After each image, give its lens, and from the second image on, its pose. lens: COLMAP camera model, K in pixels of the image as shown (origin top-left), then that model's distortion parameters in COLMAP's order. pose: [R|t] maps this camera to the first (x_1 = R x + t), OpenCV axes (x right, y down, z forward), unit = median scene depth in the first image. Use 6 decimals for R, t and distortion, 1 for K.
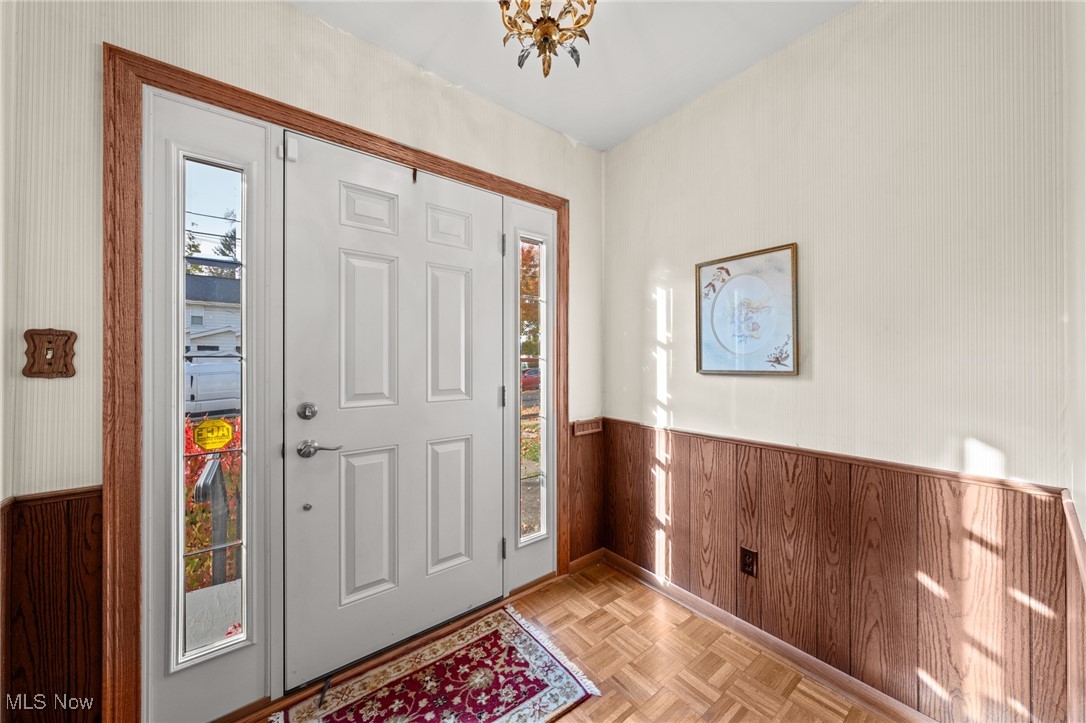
lens RADIAL K [[394.3, 0, 543.6], [0, 394.3, 353.5], [0, 0, 1]] dist [-0.000106, -0.000042]
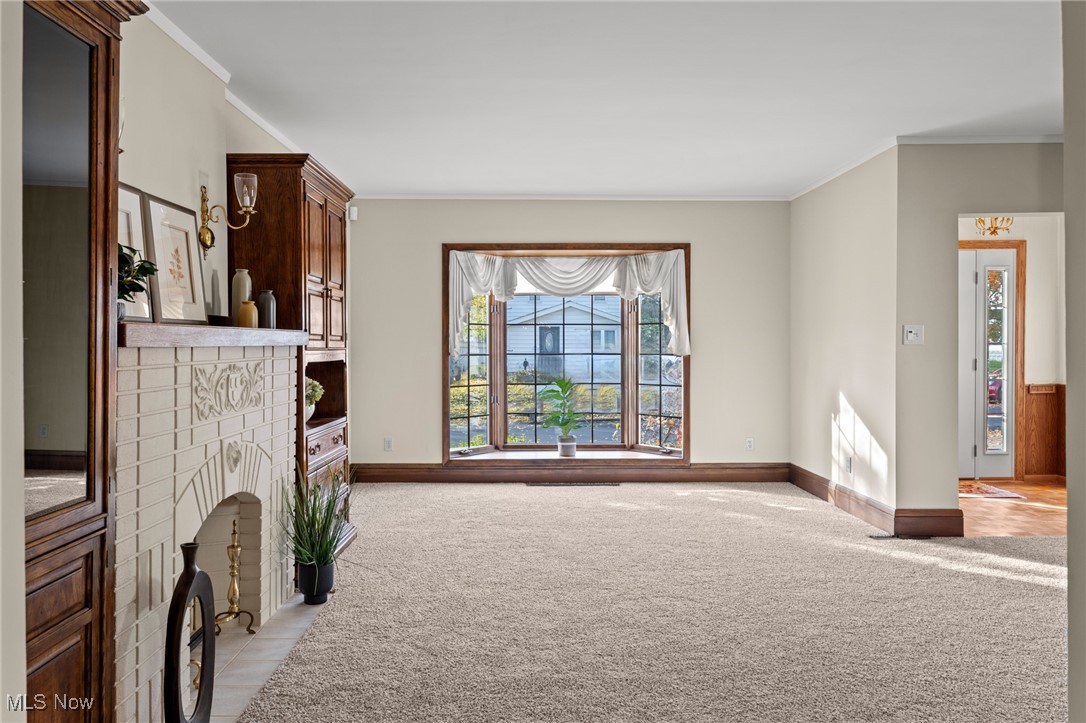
lens RADIAL K [[726.0, 0, 546.1], [0, 726.0, 355.8], [0, 0, 1]] dist [-0.001244, 0.042448]
pose [[0.824617, 0.008095, -0.565634, 0.139671], [0.002528, 0.999835, 0.017994, 0.008419], [0.565686, -0.016268, 0.824460, -2.462792]]
